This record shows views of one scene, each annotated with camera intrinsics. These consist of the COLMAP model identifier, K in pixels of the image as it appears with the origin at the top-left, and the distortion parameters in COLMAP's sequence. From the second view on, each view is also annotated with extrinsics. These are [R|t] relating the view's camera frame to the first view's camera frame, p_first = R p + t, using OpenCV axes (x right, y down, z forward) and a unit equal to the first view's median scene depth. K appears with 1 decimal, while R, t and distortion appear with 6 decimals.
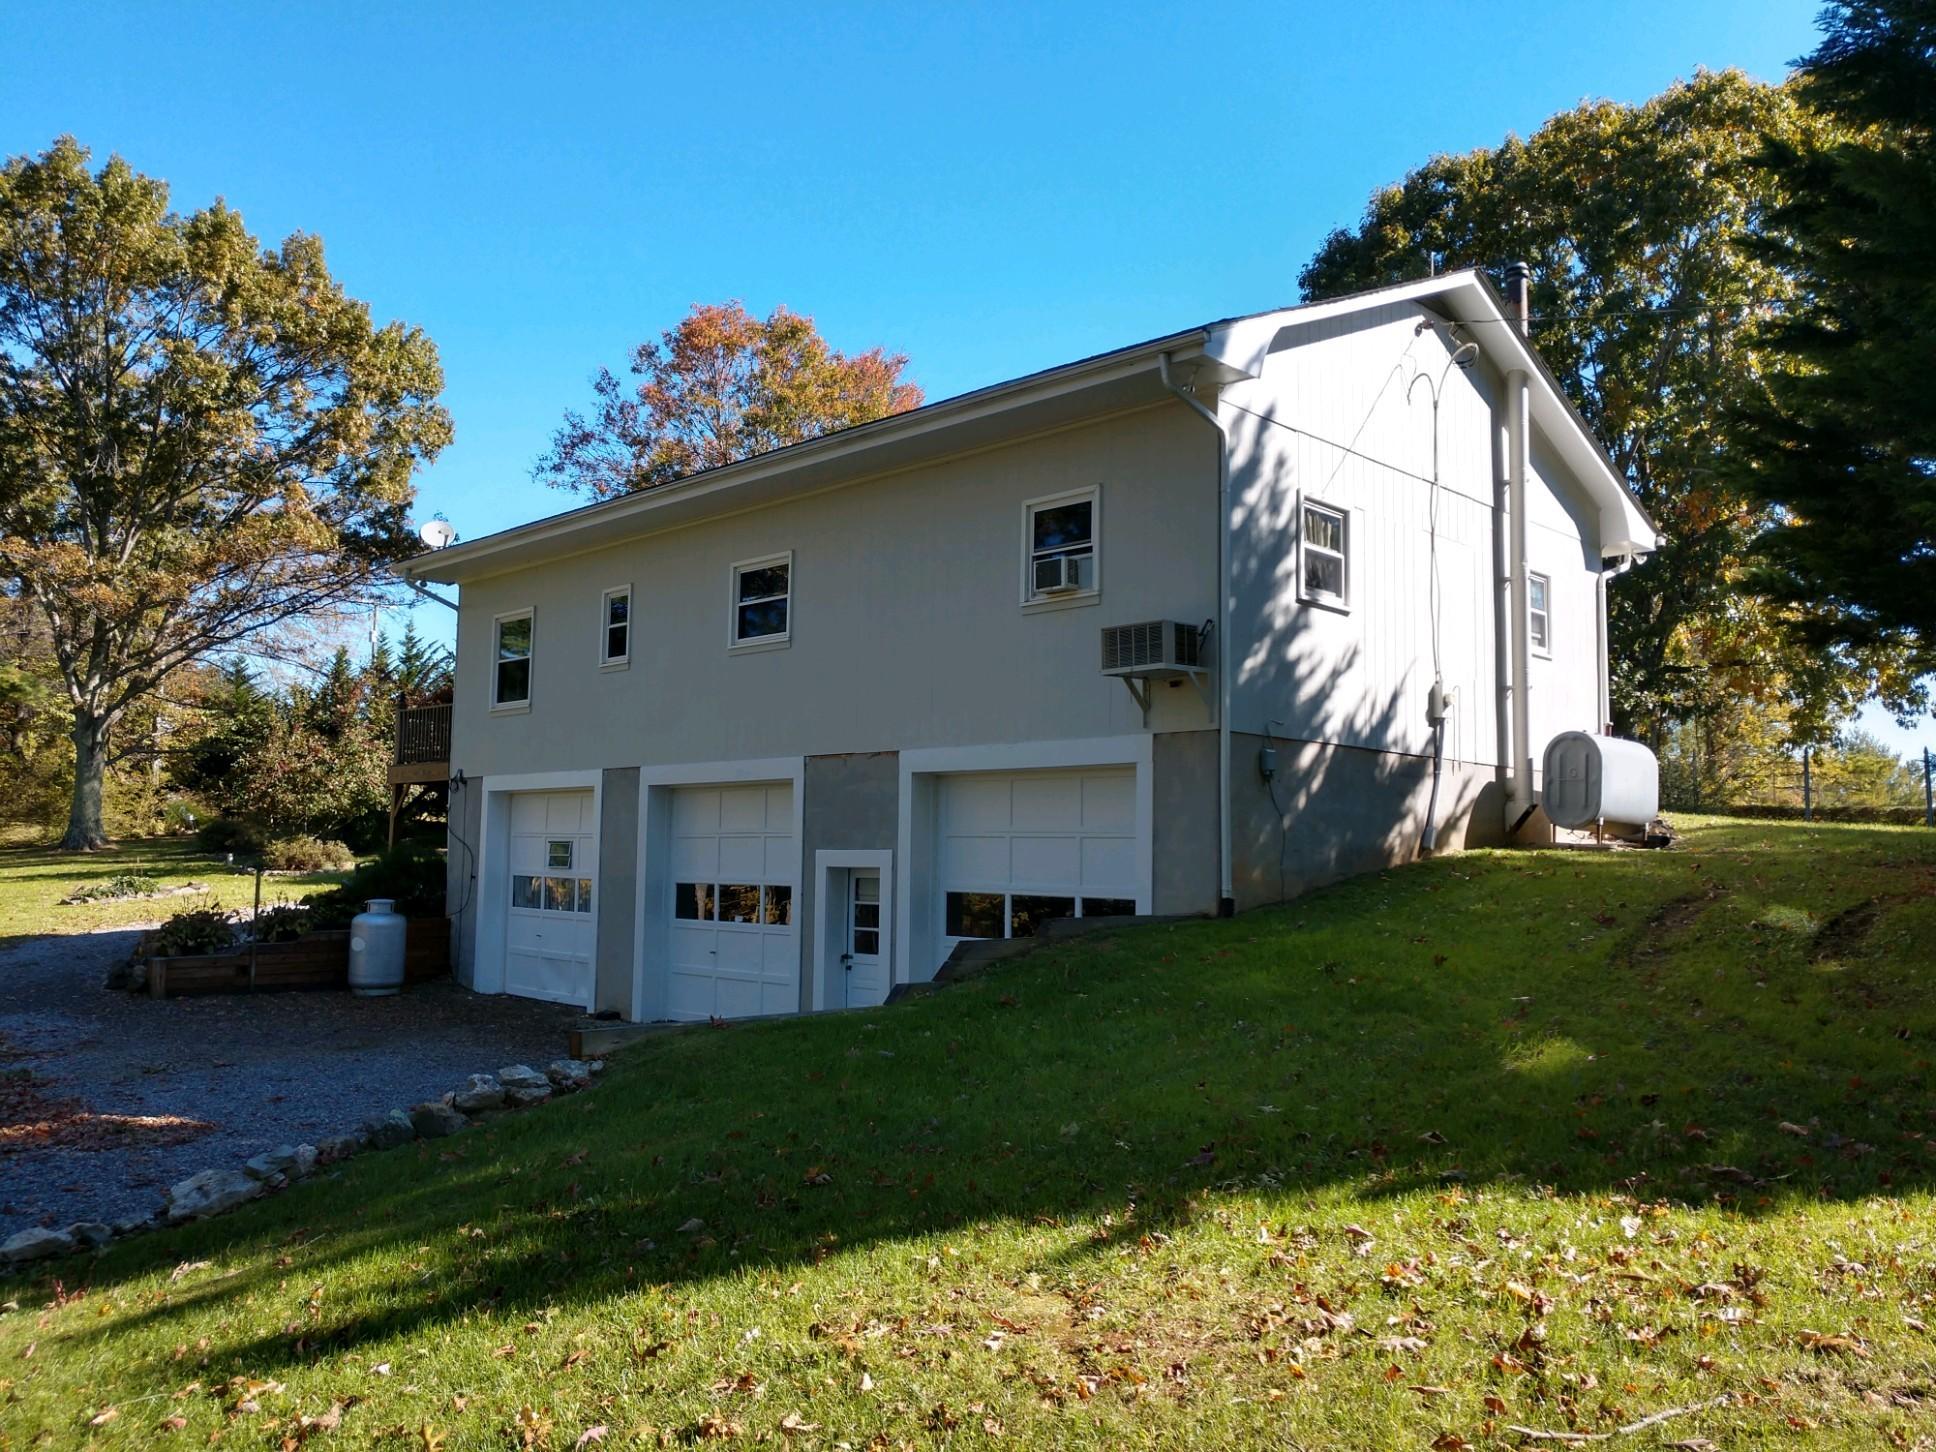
lens RADIAL K [[1492.2, 0, 966.9], [0, 1492.2, 732.3], [0, 0, 1]] dist [0.024670, 0.003906]
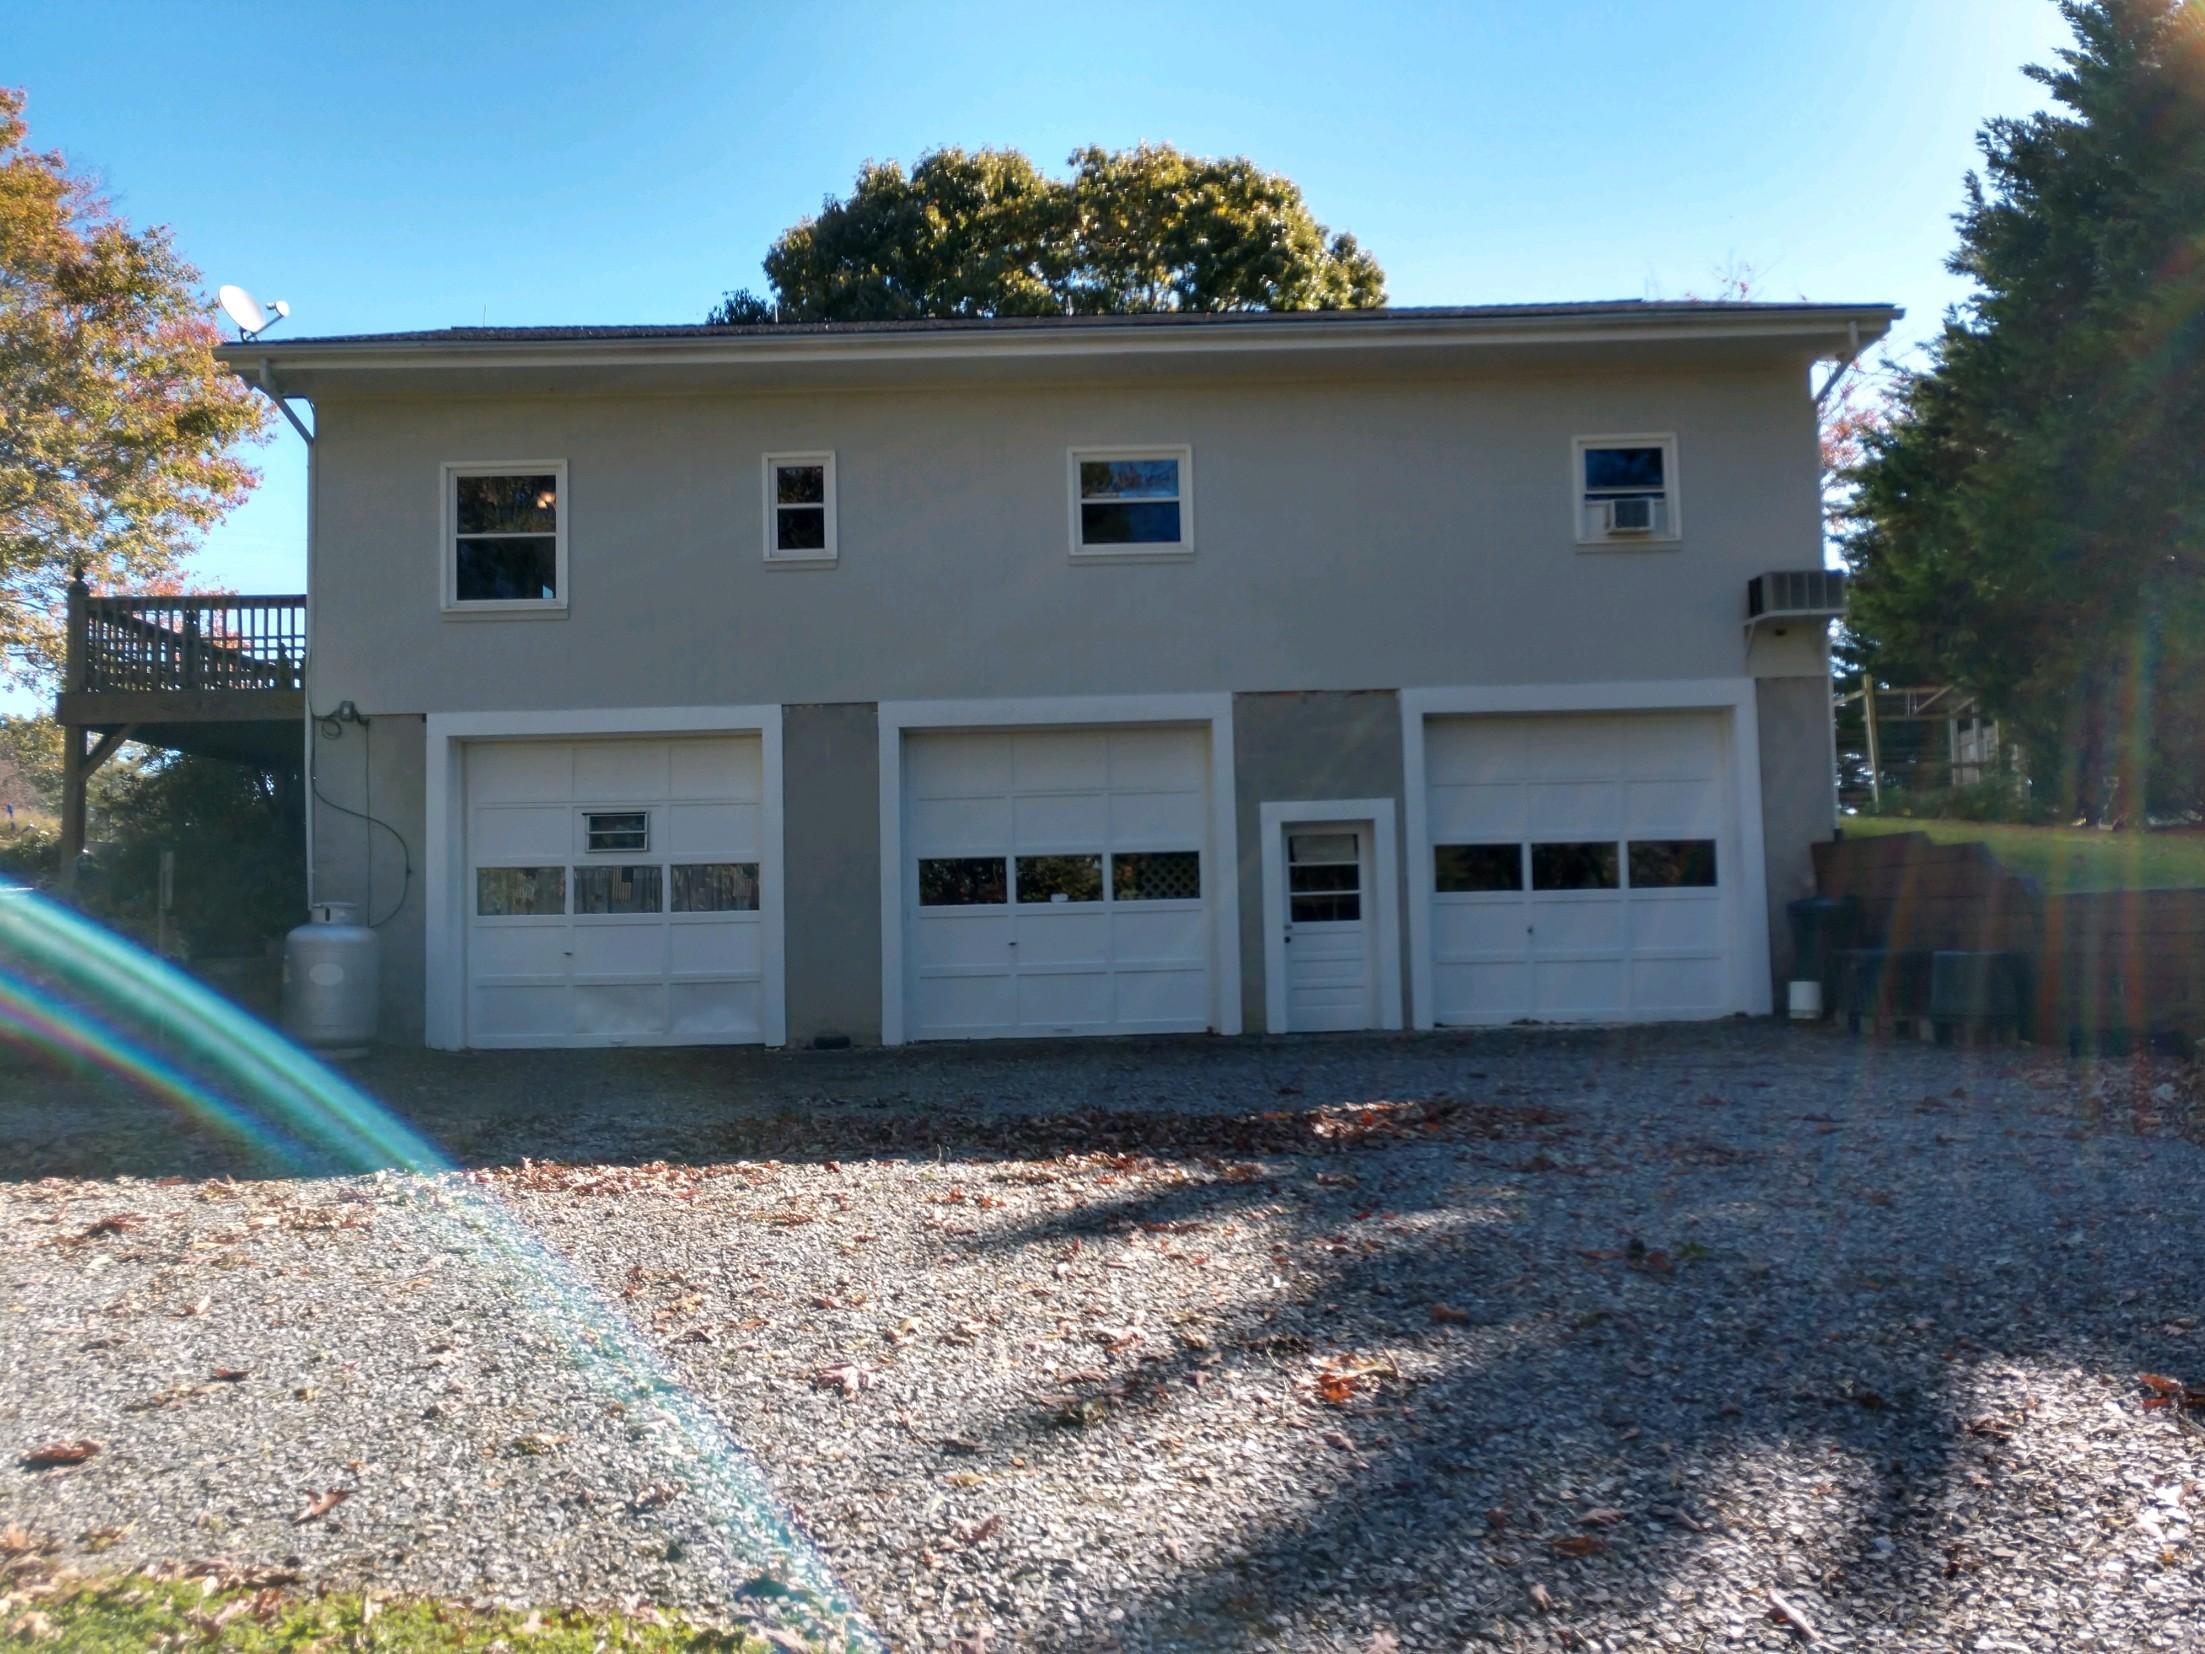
lens RADIAL K [[1699.5, 0, 1101.3], [0, 1699.5, 834.2], [0, 0, 1]] dist [0.024670, 0.003906]
pose [[0.704540, 0.016249, 0.709479, -0.795653], [-0.025198, 0.999680, 0.002127, 0.090539], [-0.709217, -0.019377, 0.704724, 0.356809]]
